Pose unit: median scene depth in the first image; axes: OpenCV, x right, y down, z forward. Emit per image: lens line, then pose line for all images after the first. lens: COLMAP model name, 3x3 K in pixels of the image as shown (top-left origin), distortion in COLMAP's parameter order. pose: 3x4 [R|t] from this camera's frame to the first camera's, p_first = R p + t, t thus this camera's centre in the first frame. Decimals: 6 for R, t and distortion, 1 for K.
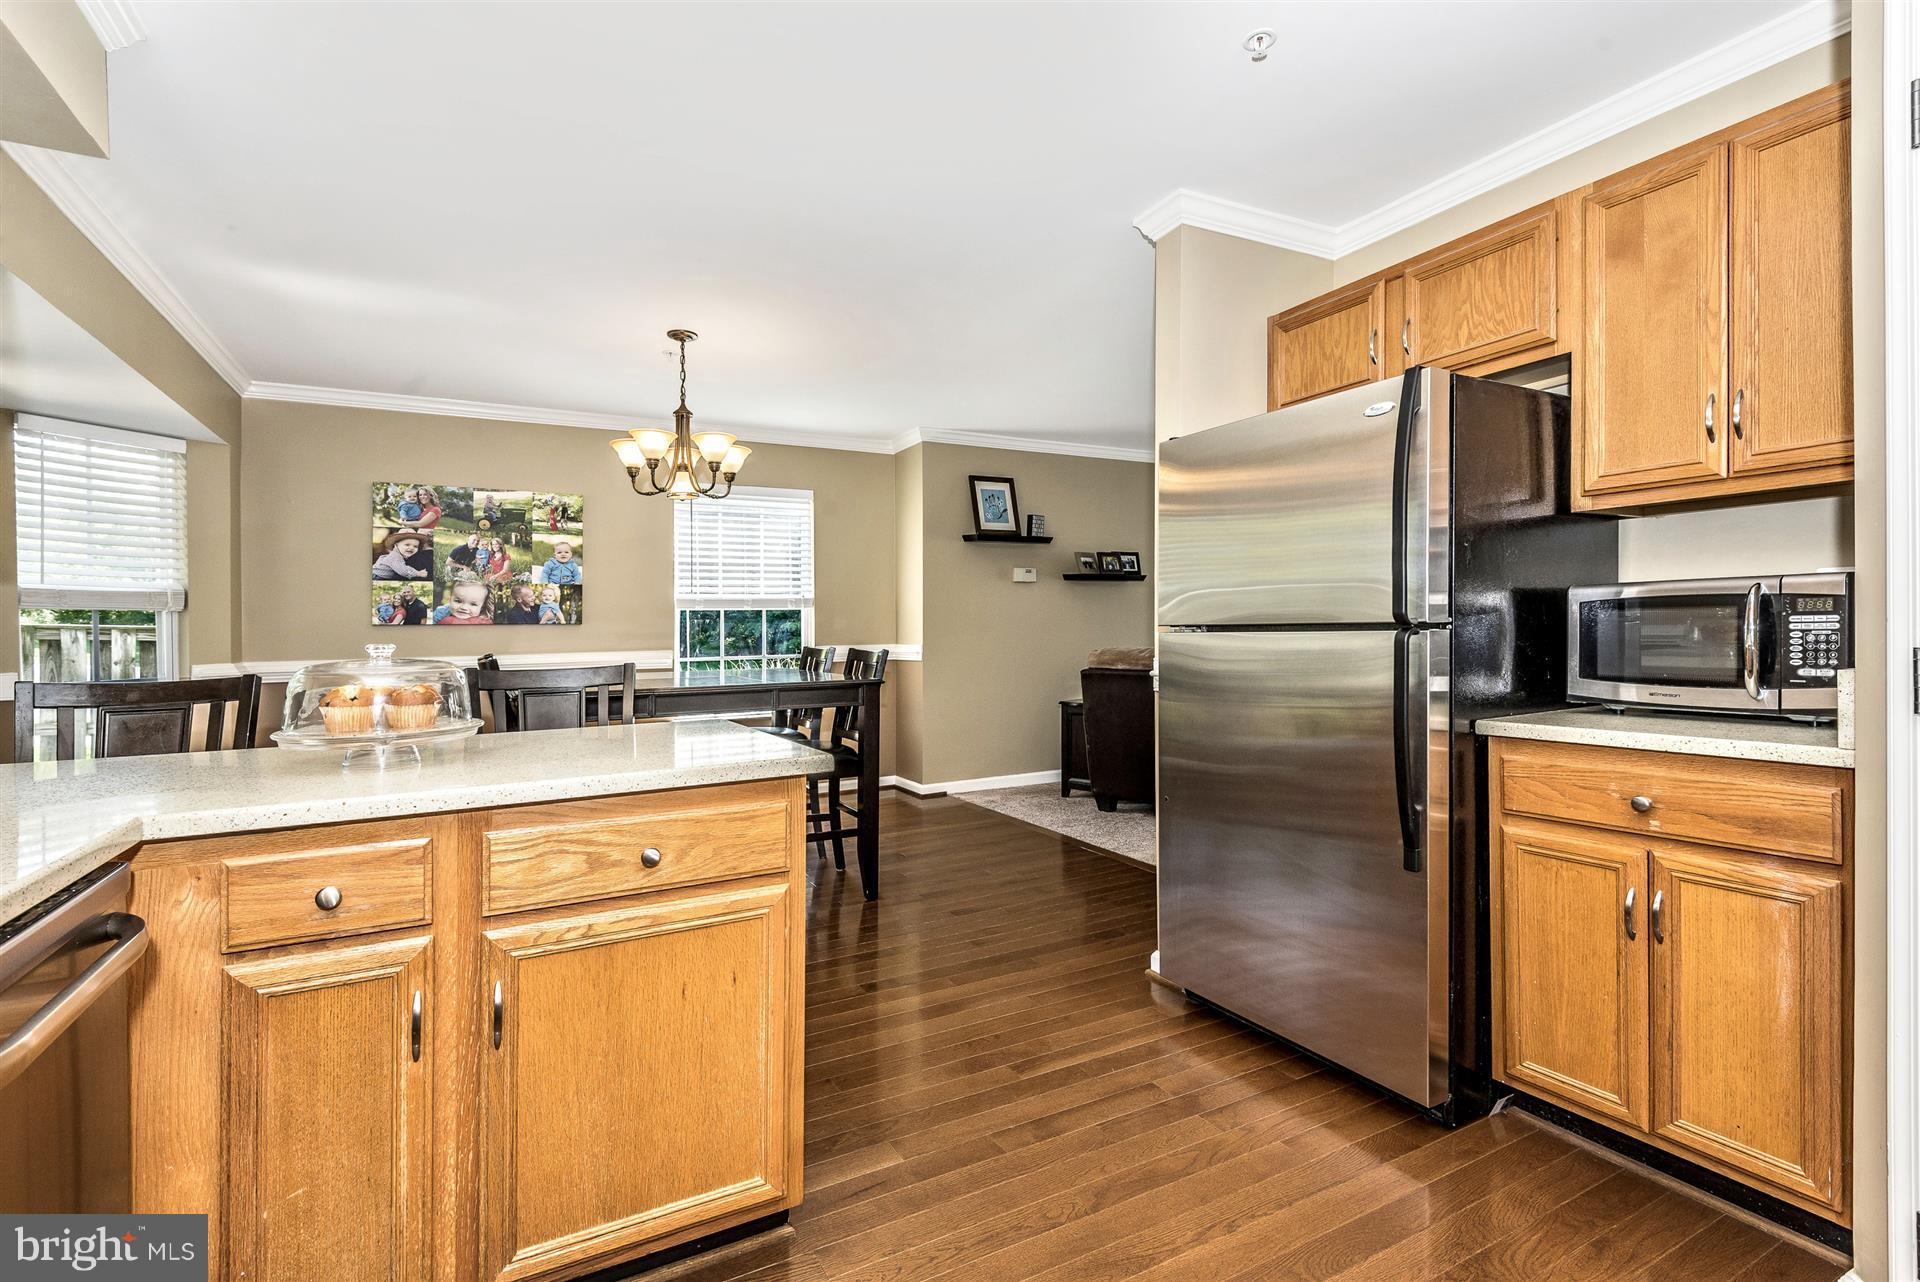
lens RADIAL K [[877.8, 0, 996.9], [0, 877.8, 622.3], [0, 0, 1]] dist [0.026115, -0.016323]
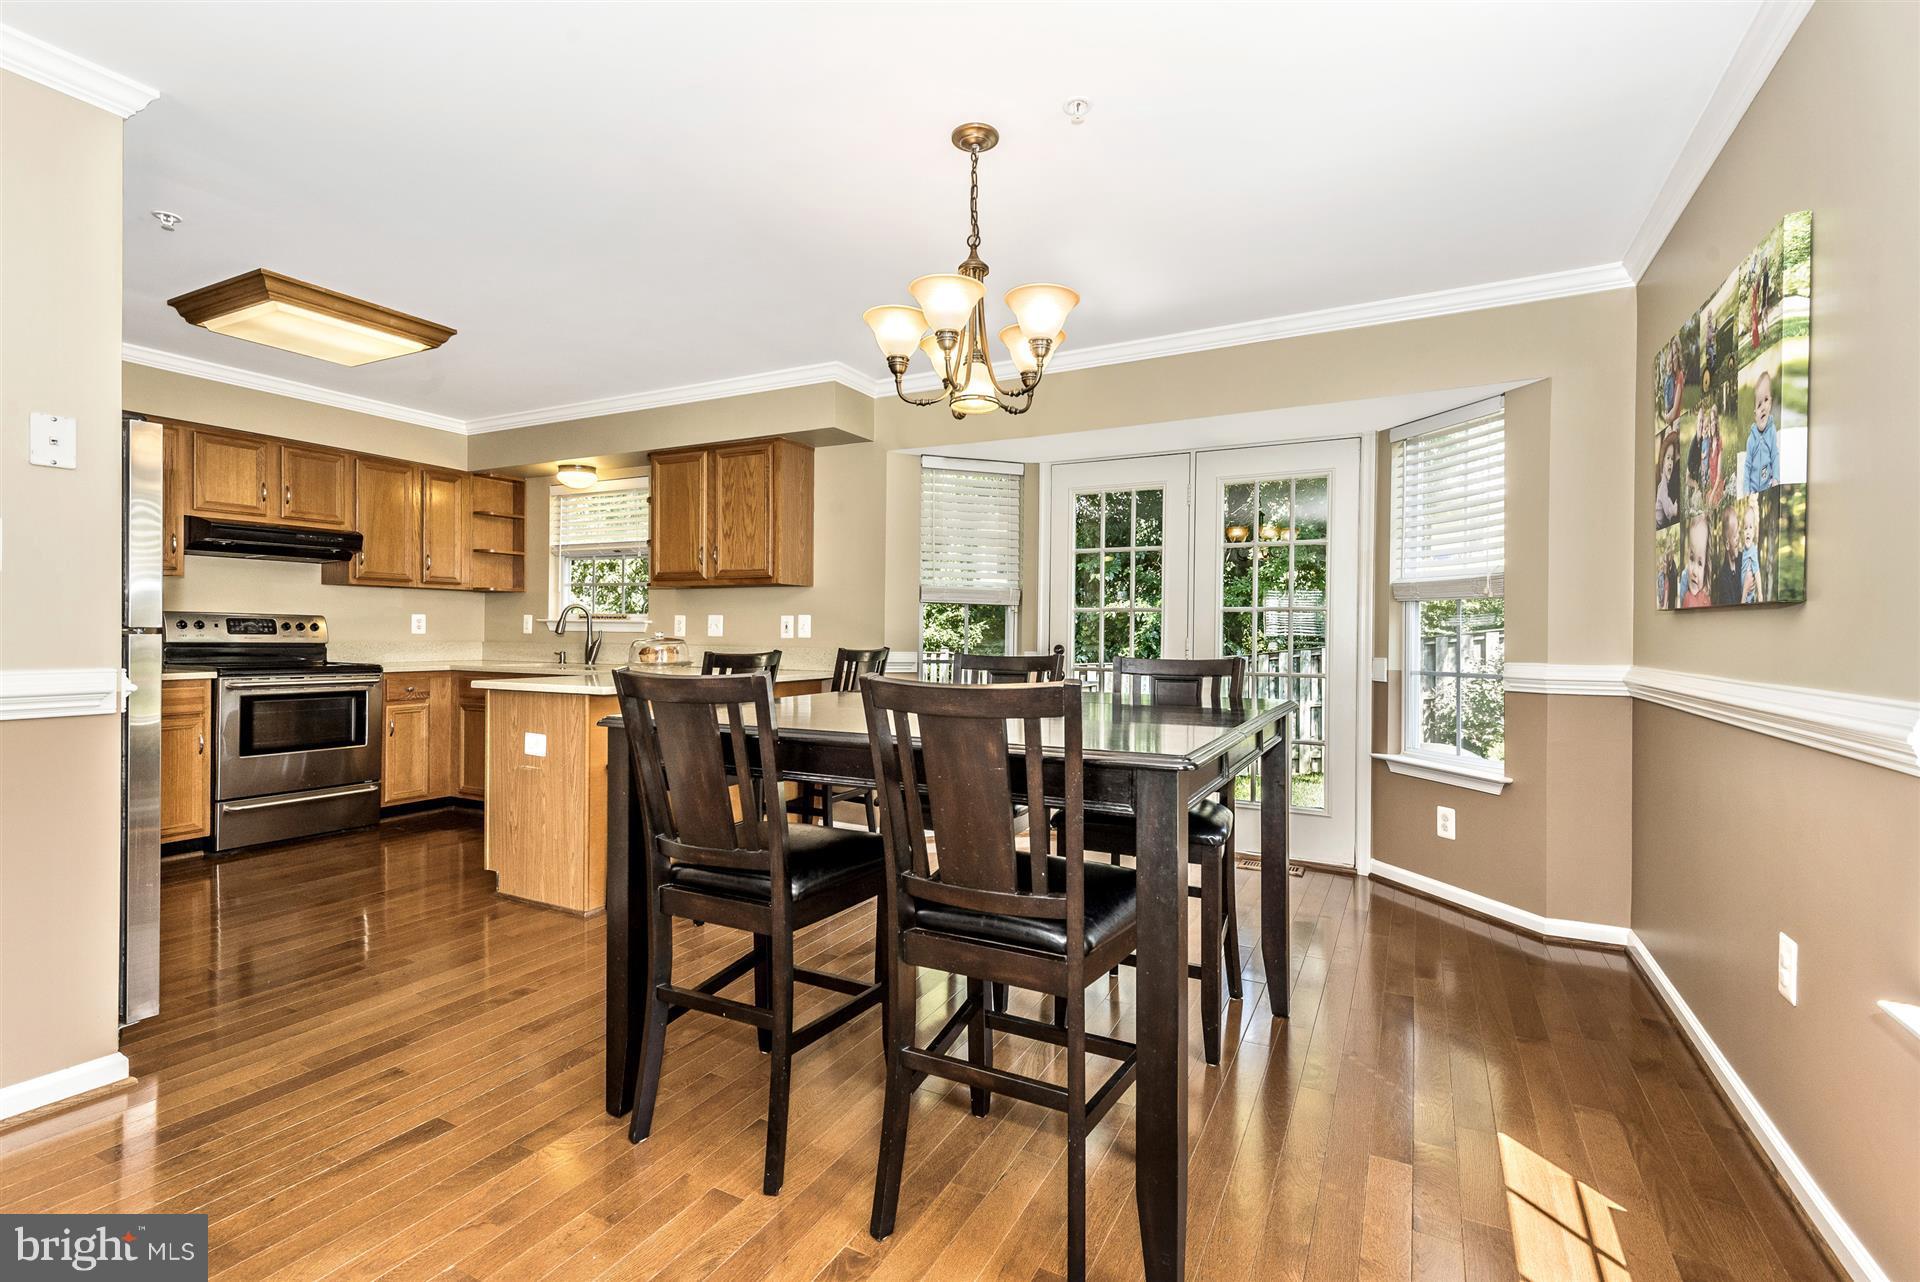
lens RADIAL K [[877.8, 0, 948.3], [0, 877.8, 627.4], [0, 0, 1]] dist [0.026115, -0.016323]
pose [[-0.854769, 0.007412, -0.518956, -0.023255], [0.009779, 0.999951, -0.001826, 0.010042], [0.518916, -0.006636, -0.854799, 1.185029]]
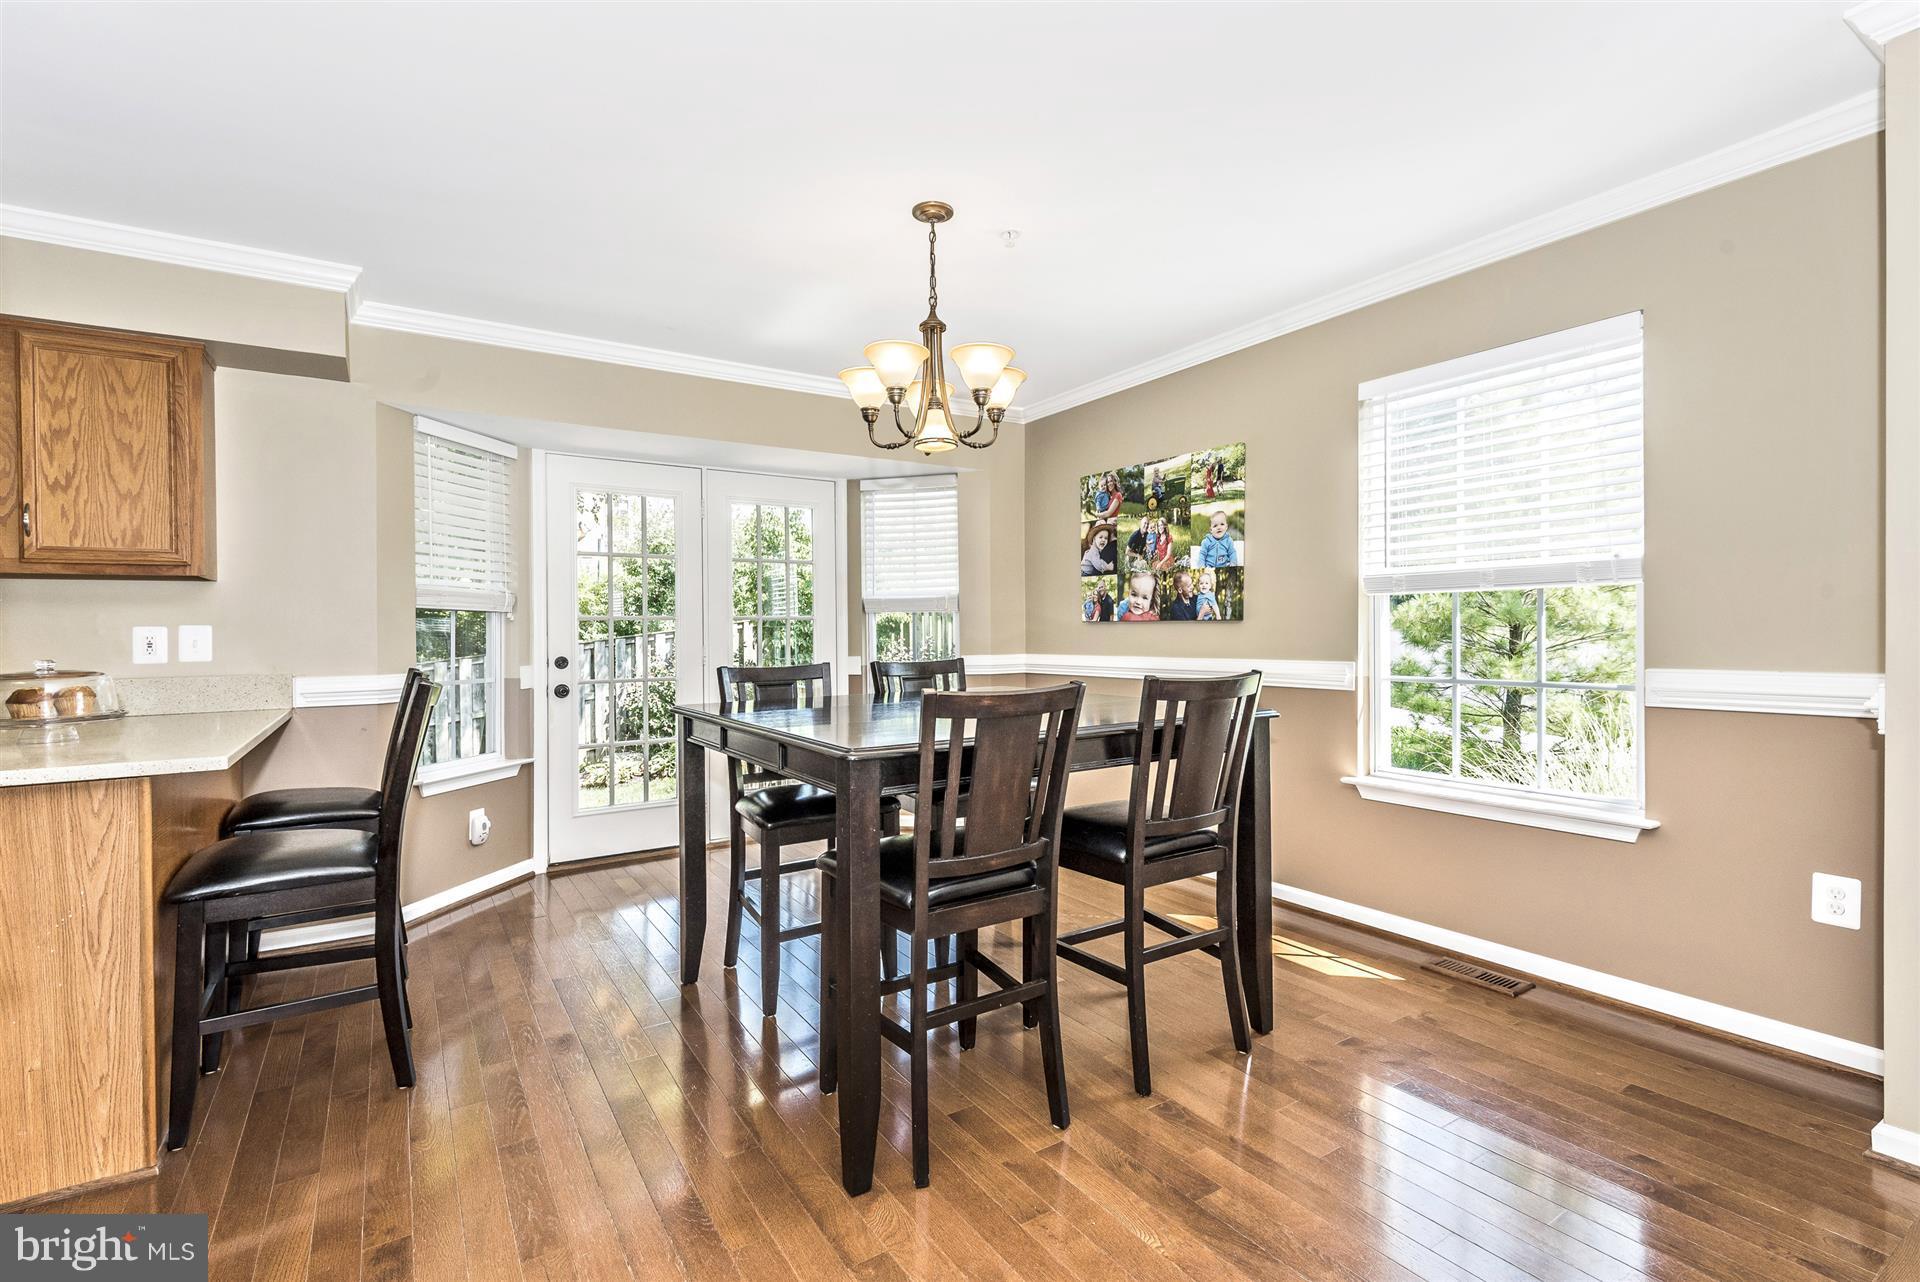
lens RADIAL K [[877.8, 0, 957.1], [0, 877.8, 631.1], [0, 0, 1]] dist [0.026115, -0.016323]
pose [[0.043960, 0.016139, -0.998903, 0.262818], [0.016227, 0.999726, 0.016866, -0.005051], [0.998901, -0.016951, 0.043686, 0.774329]]
